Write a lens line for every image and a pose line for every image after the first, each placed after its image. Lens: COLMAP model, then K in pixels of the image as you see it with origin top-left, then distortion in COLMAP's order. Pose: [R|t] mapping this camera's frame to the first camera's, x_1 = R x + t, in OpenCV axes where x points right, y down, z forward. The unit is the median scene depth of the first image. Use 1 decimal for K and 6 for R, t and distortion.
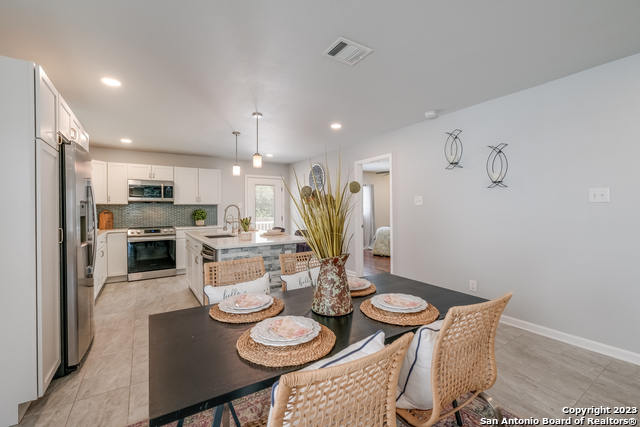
lens RADIAL K [[278.4, 0, 320.3], [0, 278.4, 212.5], [0, 0, 1]] dist [-0.001165, 0.000879]
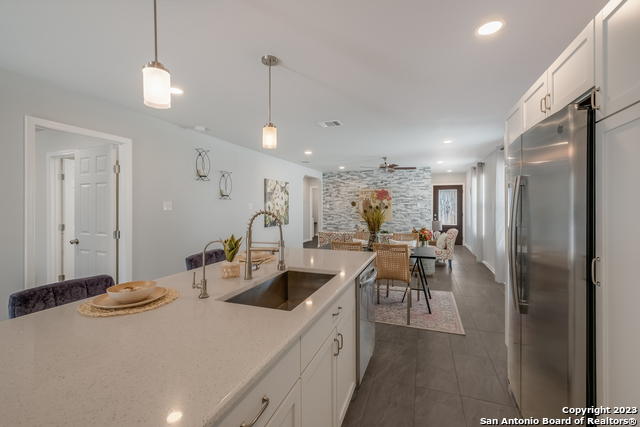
lens RADIAL K [[278.4, 0, 321.7], [0, 278.4, 208.7], [0, 0, 1]] dist [-0.001165, 0.000879]
pose [[-0.604643, 0.004586, 0.796483, -0.940032], [0.016390, 0.999843, 0.006686, -0.042444], [-0.796328, 0.017097, -0.604624, 1.568144]]
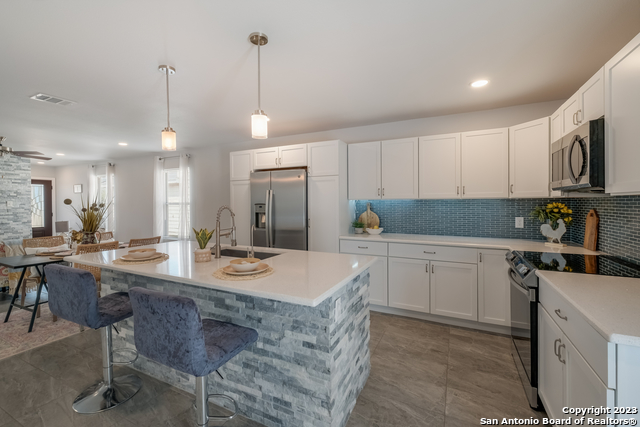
lens RADIAL K [[278.4, 0, 322.7], [0, 278.4, 204.1], [0, 0, 1]] dist [-0.001165, 0.000879]
pose [[-0.857970, 0.018878, -0.513352, -0.243732], [0.010409, 0.999758, 0.019368, -0.055305], [0.513594, 0.011274, -0.857960, 2.145562]]
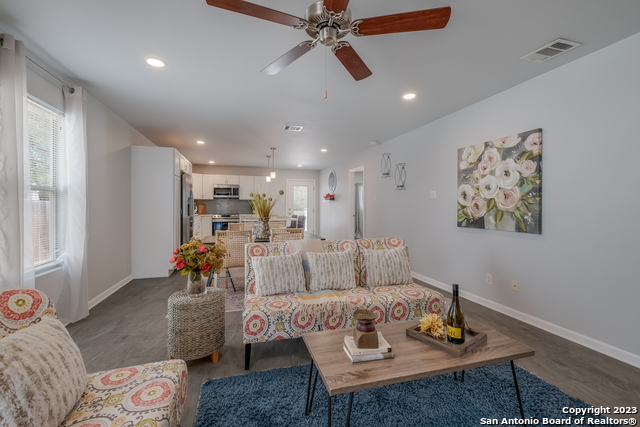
lens RADIAL K [[278.4, 0, 319.0], [0, 278.4, 211.5], [0, 0, 1]] dist [-0.001165, 0.000879]
pose [[0.960944, 0.017164, -0.276211, 0.664213], [-0.014430, 0.999825, 0.011928, 0.024935], [0.276368, -0.007476, 0.961023, -0.741108]]
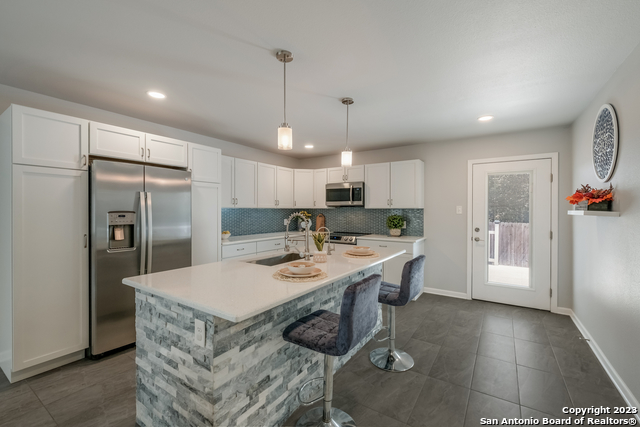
lens RADIAL K [[278.4, 0, 317.2], [0, 278.4, 209.8], [0, 0, 1]] dist [-0.001165, 0.000879]
pose [[0.403806, 0.011137, -0.914777, 0.395908], [-0.016231, 0.999856, 0.005008, -0.053087], [0.914700, 0.012825, 0.403929, 1.018736]]
